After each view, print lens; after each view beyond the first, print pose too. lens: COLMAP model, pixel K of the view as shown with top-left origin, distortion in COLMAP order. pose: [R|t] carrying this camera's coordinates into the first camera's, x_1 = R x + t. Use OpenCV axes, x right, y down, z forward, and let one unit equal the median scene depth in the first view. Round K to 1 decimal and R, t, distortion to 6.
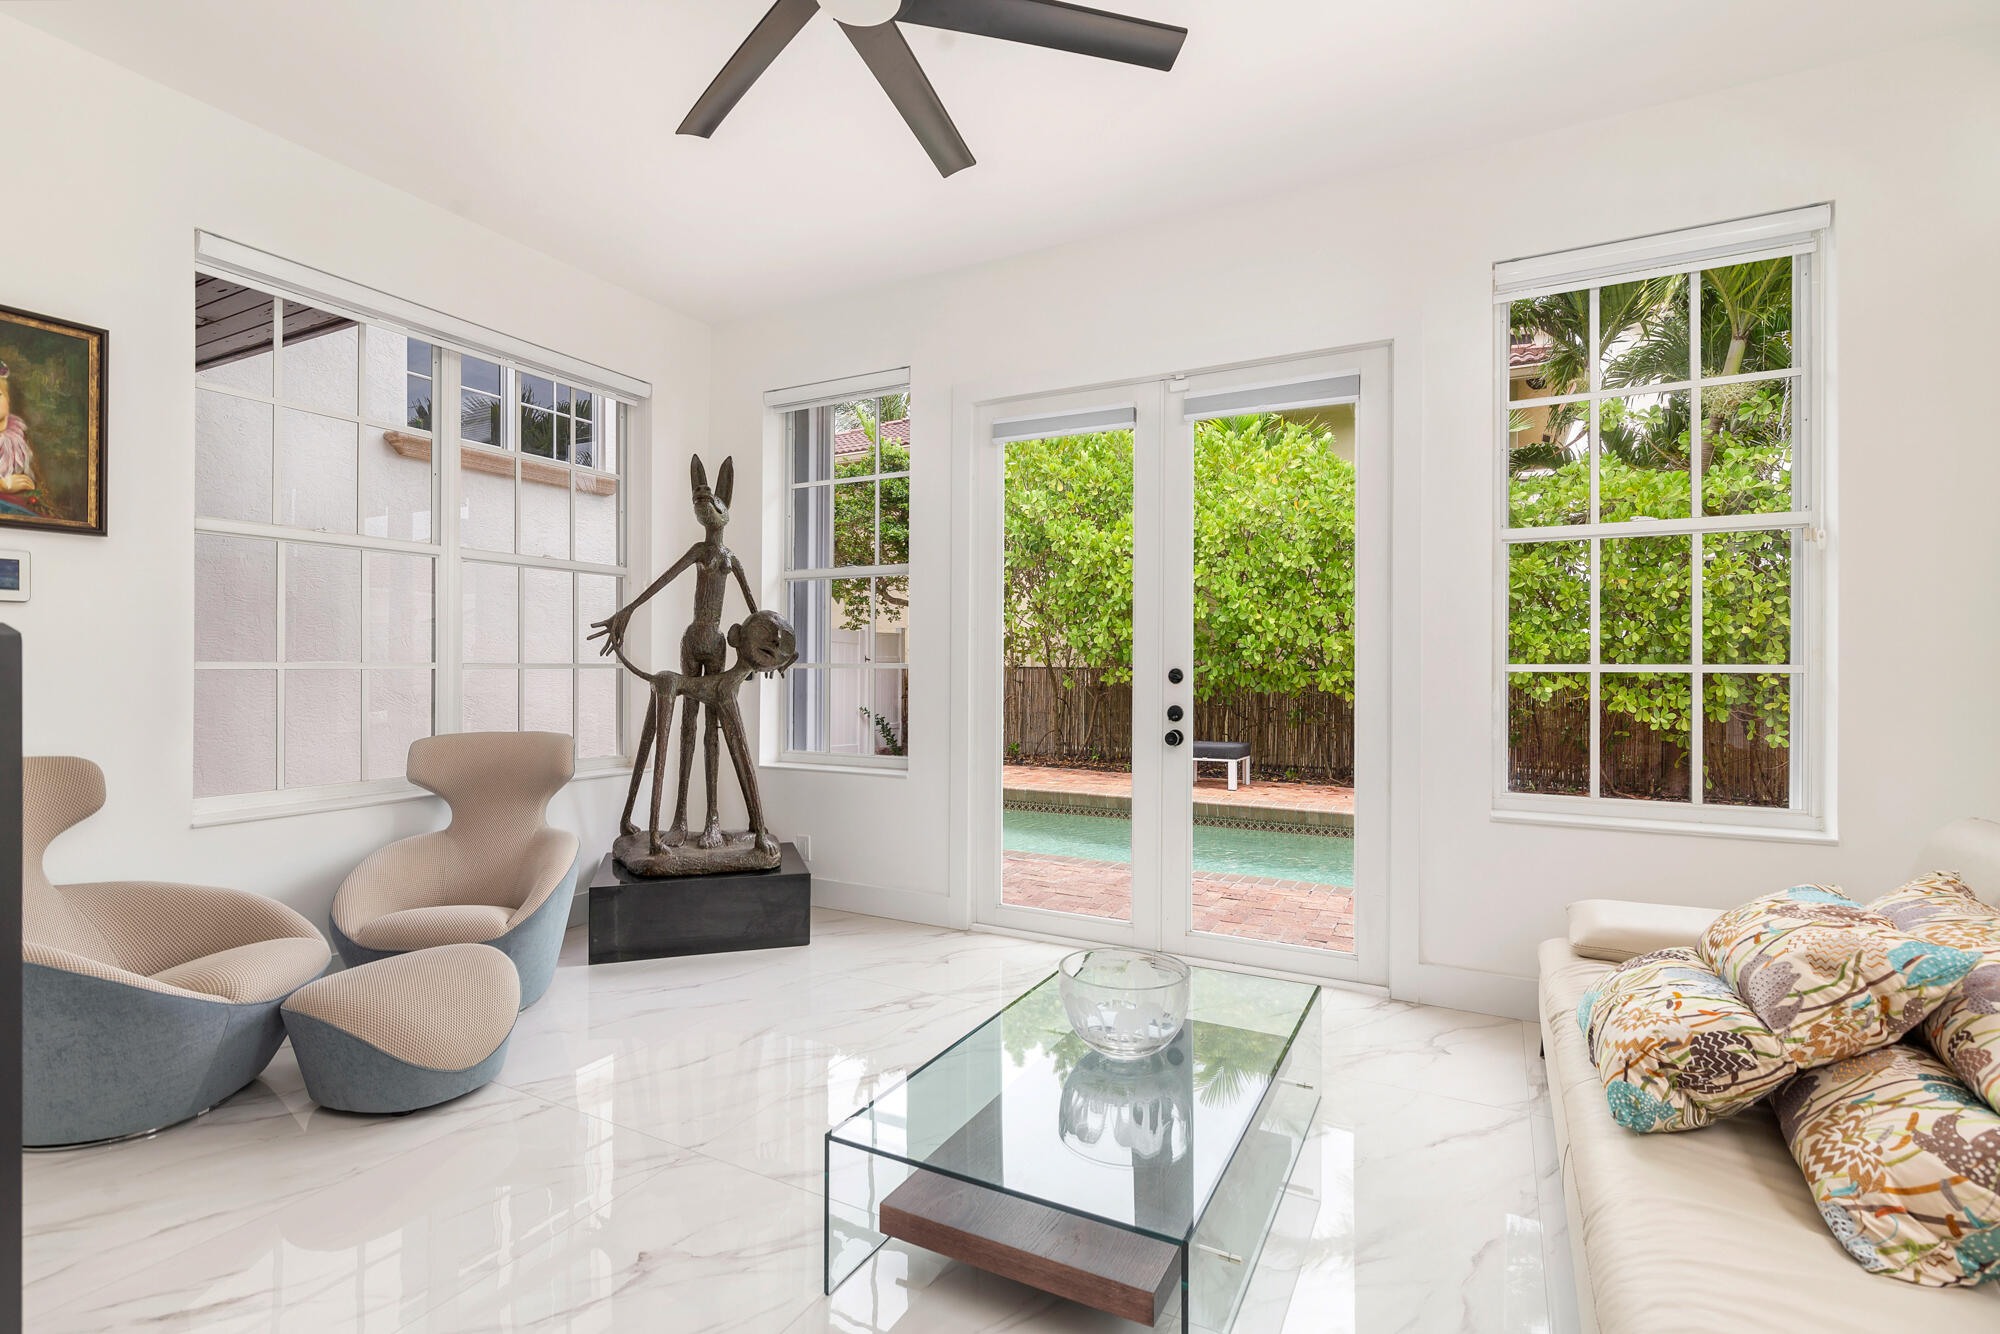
lens RADIAL K [[941.5, 0, 1006.2], [0, 941.5, 666.9], [0, 0, 1]] dist [-0.004034, -0.000743]
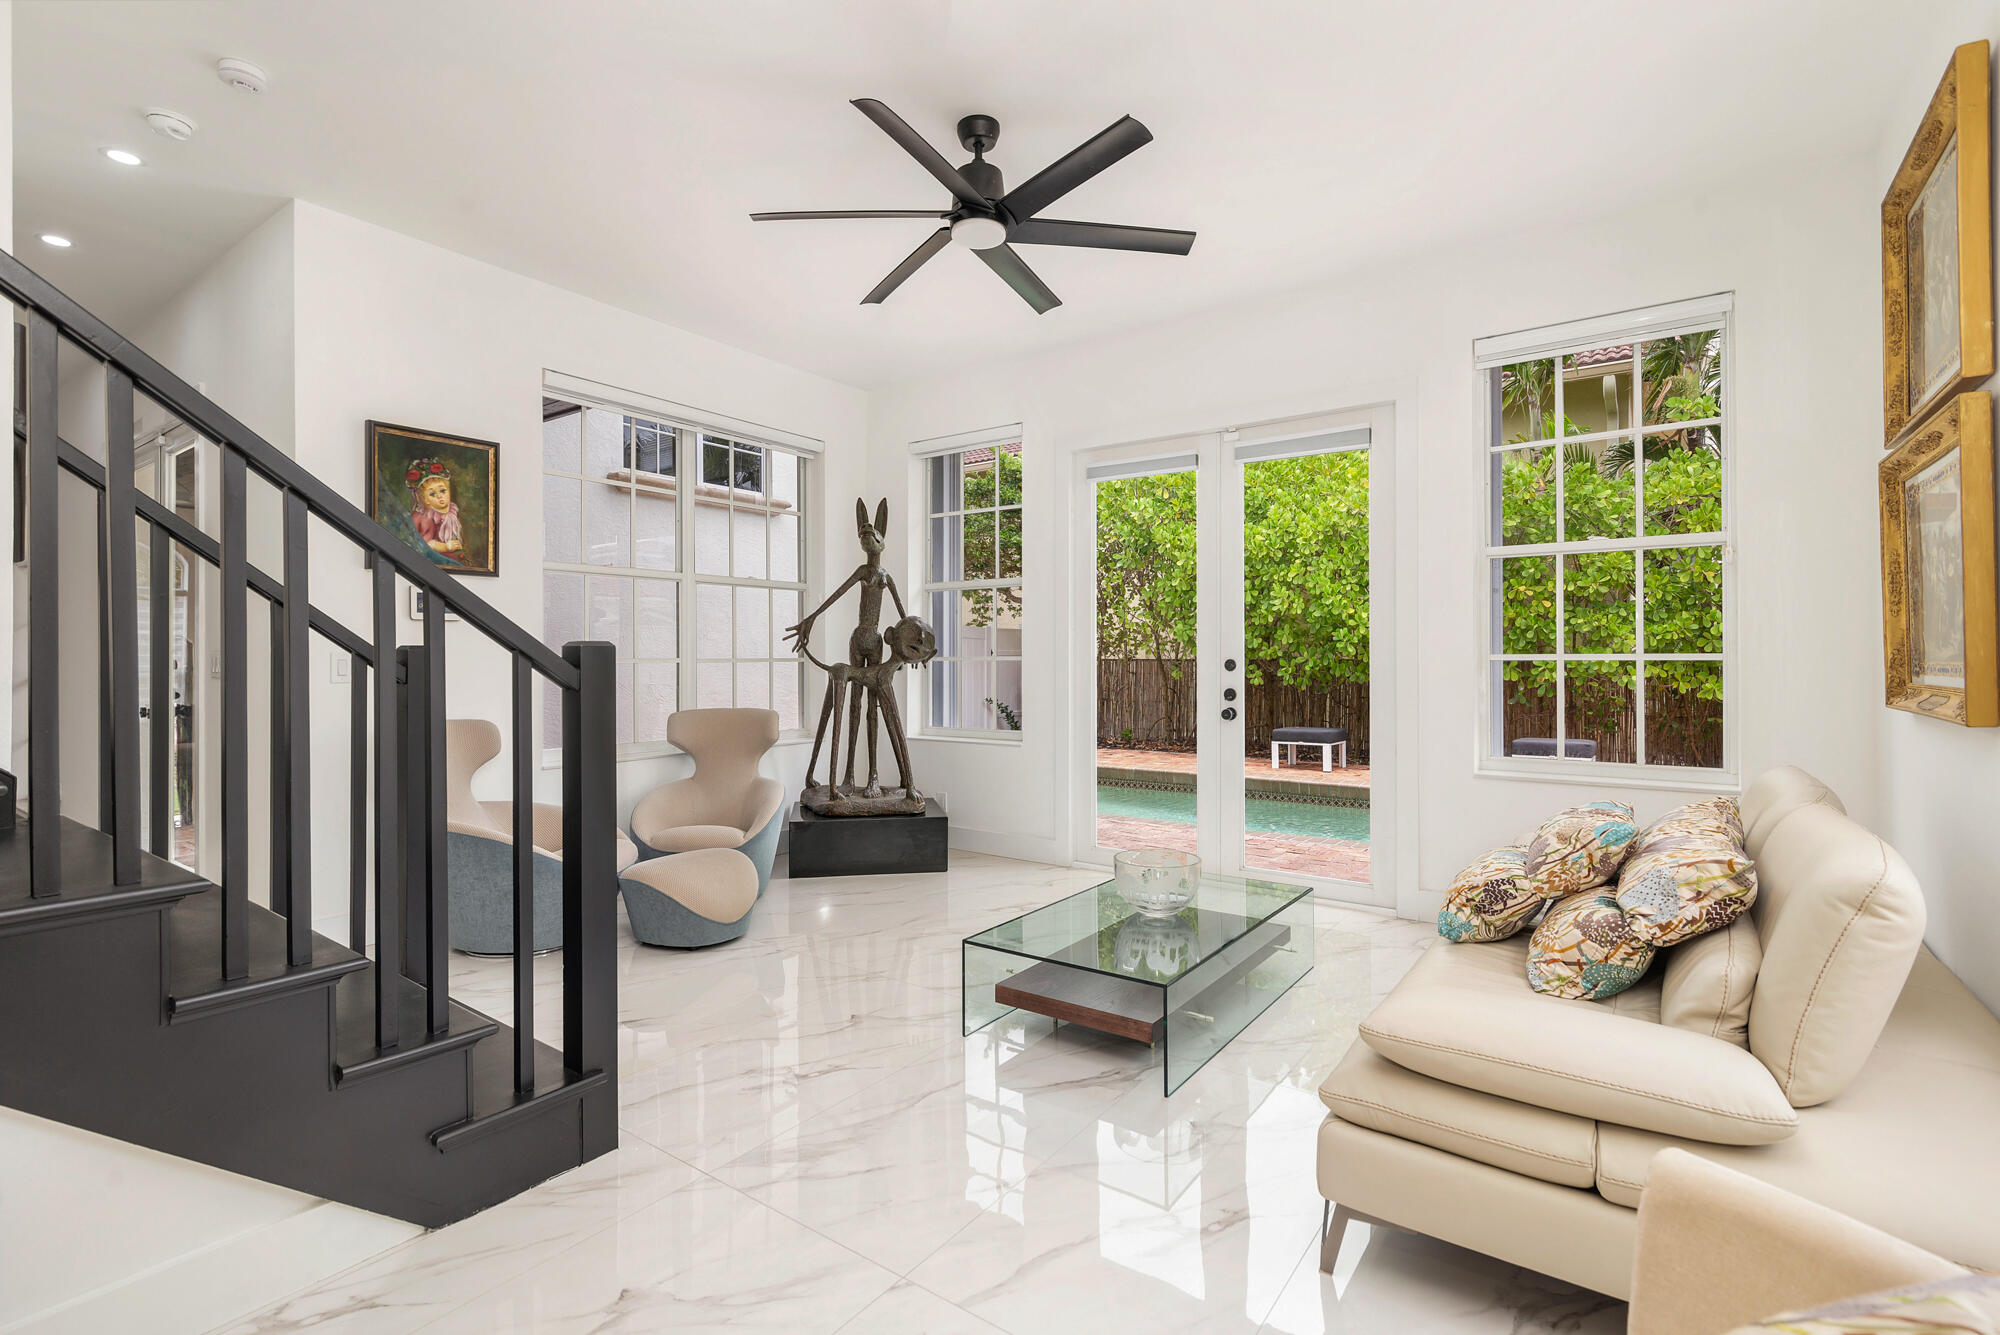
lens RADIAL K [[941.5, 0, 995.4], [0, 941.5, 653.4], [0, 0, 1]] dist [-0.004034, -0.000743]
pose [[0.989381, -0.006472, -0.145204, 0.050326], [0.005490, 0.999959, -0.007165, 0.001051], [0.145244, 0.006292, 0.989376, -0.294647]]
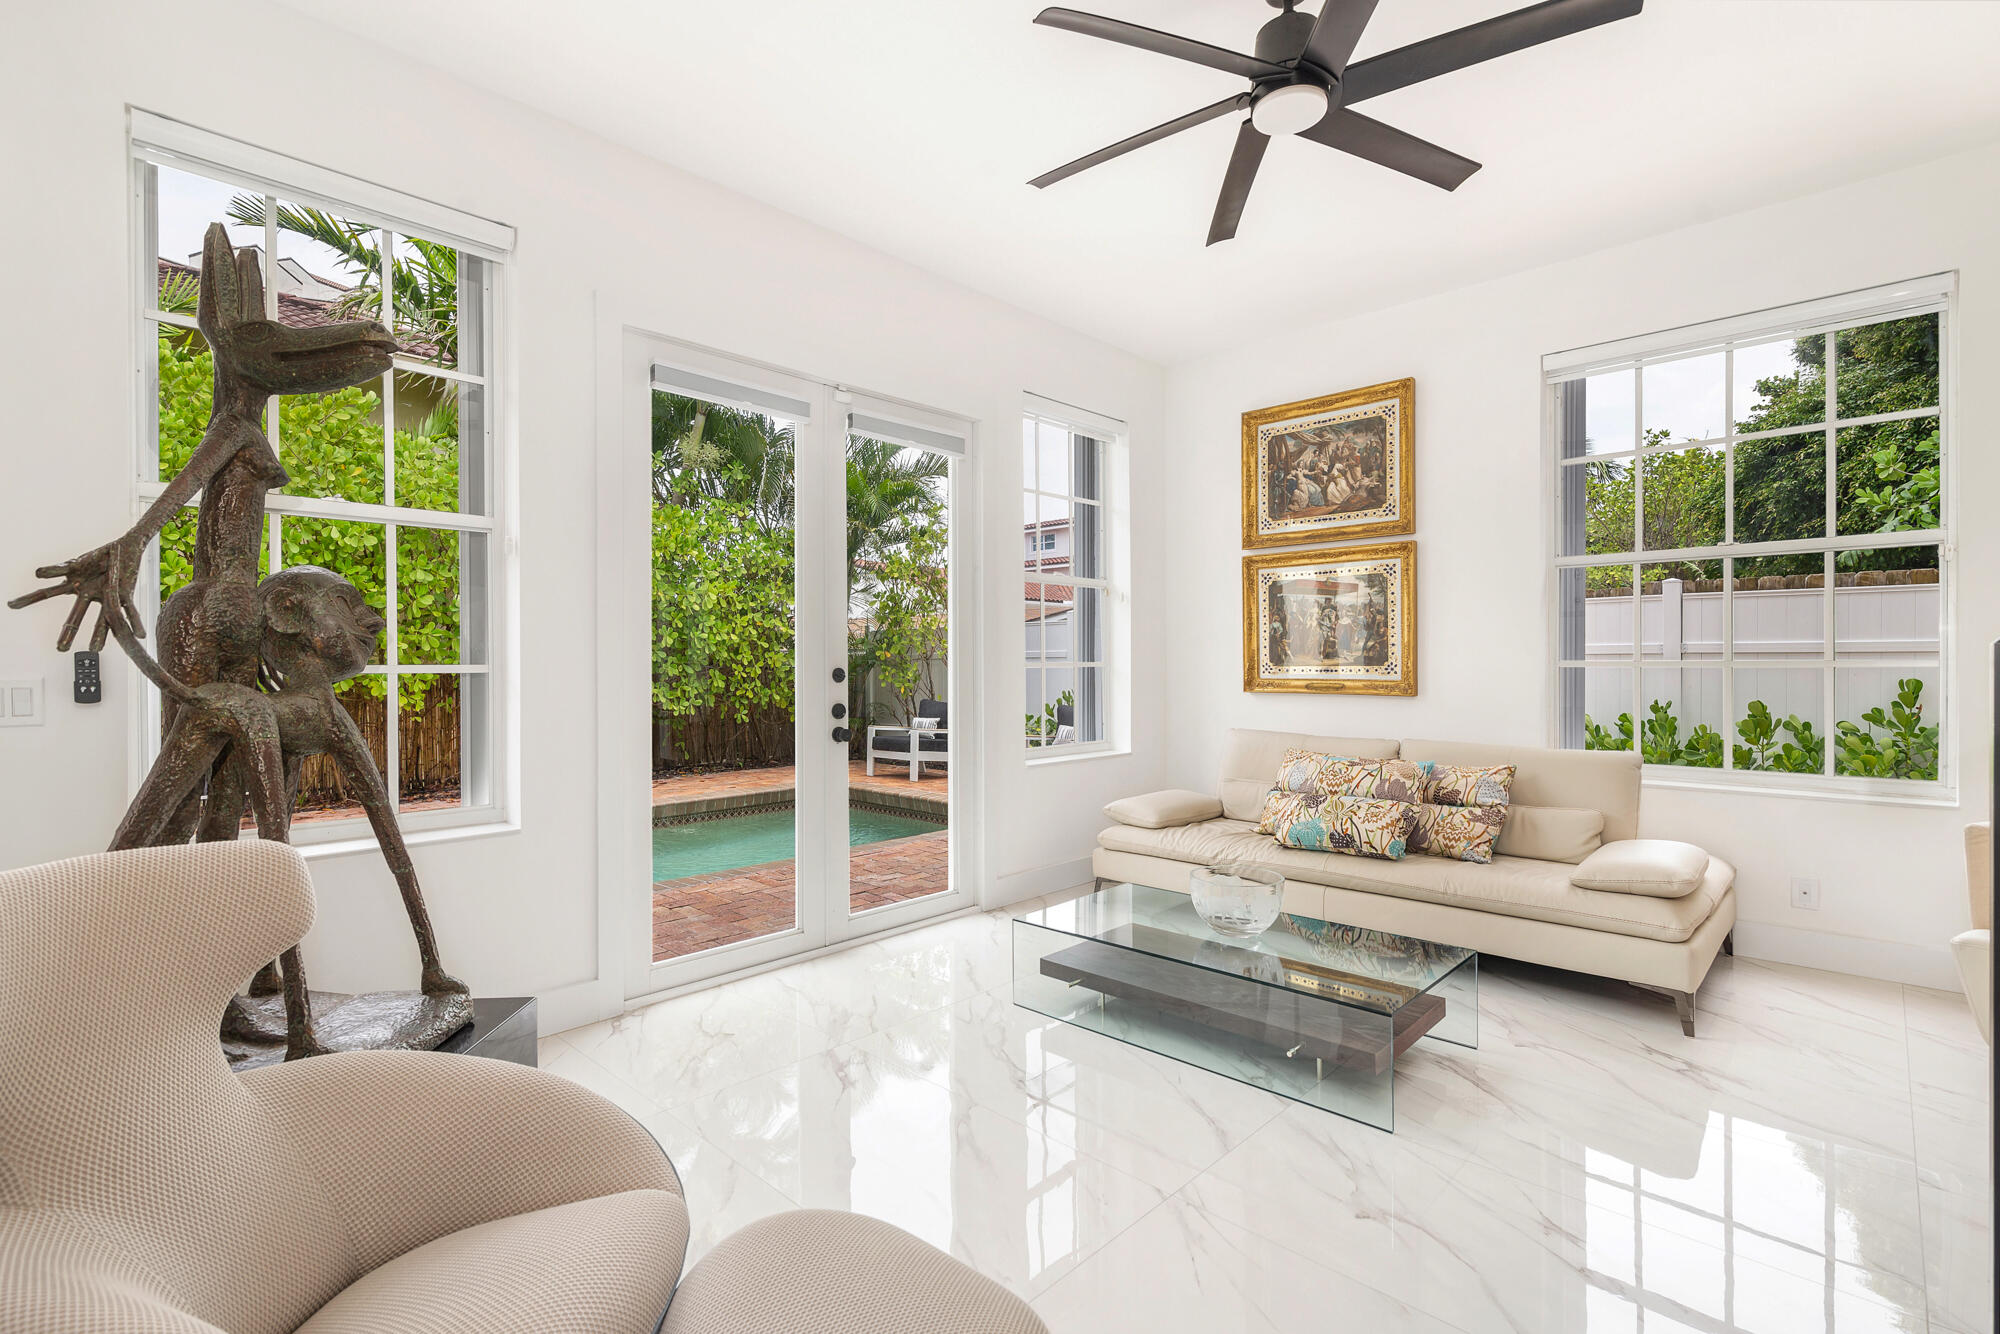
lens RADIAL K [[941.5, 0, 963.7], [0, 941.5, 663.3], [0, 0, 1]] dist [-0.004034, -0.000743]
pose [[0.272396, -0.005178, 0.962171, -0.764192], [0.008720, 0.999958, 0.002912, -0.004525], [-0.962146, 0.007597, 0.272430, 0.570280]]
